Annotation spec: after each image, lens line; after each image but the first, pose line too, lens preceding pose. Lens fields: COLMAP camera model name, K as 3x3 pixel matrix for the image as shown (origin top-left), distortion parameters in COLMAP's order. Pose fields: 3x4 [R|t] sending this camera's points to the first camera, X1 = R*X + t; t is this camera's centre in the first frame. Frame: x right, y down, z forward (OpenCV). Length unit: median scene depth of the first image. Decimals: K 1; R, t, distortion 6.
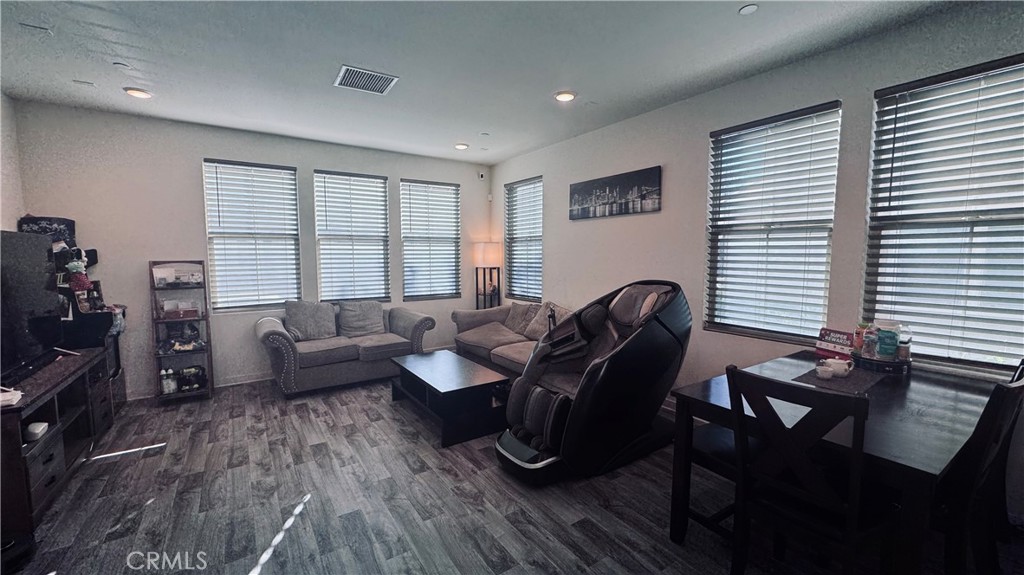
lens RADIAL K [[412.8, 0, 515.0], [0, 412.8, 288.7], [0, 0, 1]] dist [-0.000992, 0.000458]
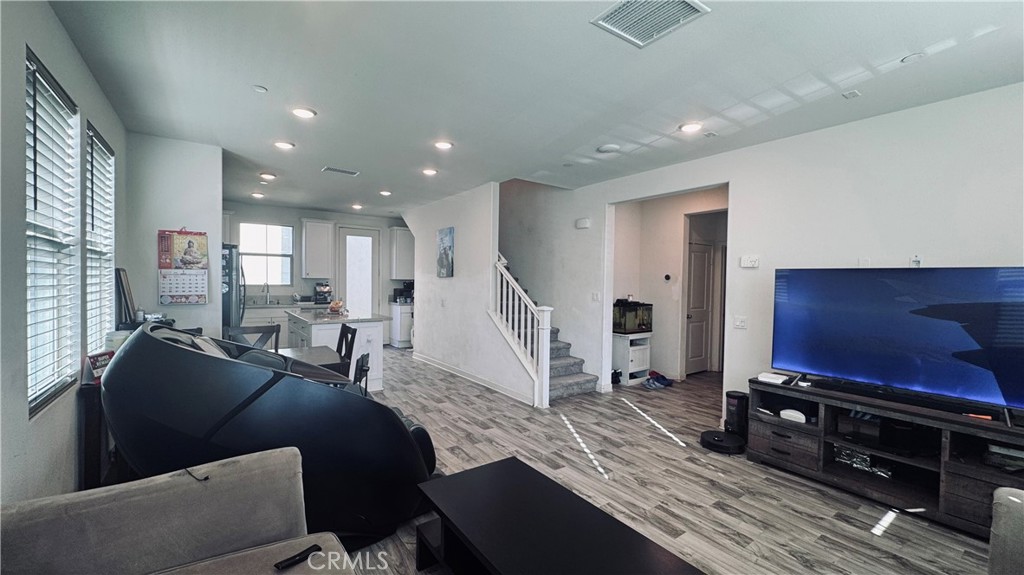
lens RADIAL K [[412.8, 0, 521.9], [0, 412.8, 285.7], [0, 0, 1]] dist [-0.000992, 0.000458]
pose [[-0.998744, -0.016456, -0.047330, -0.118524], [-0.020867, 0.995328, 0.094265, -0.119502], [0.045557, 0.095134, -0.994421, 1.397928]]
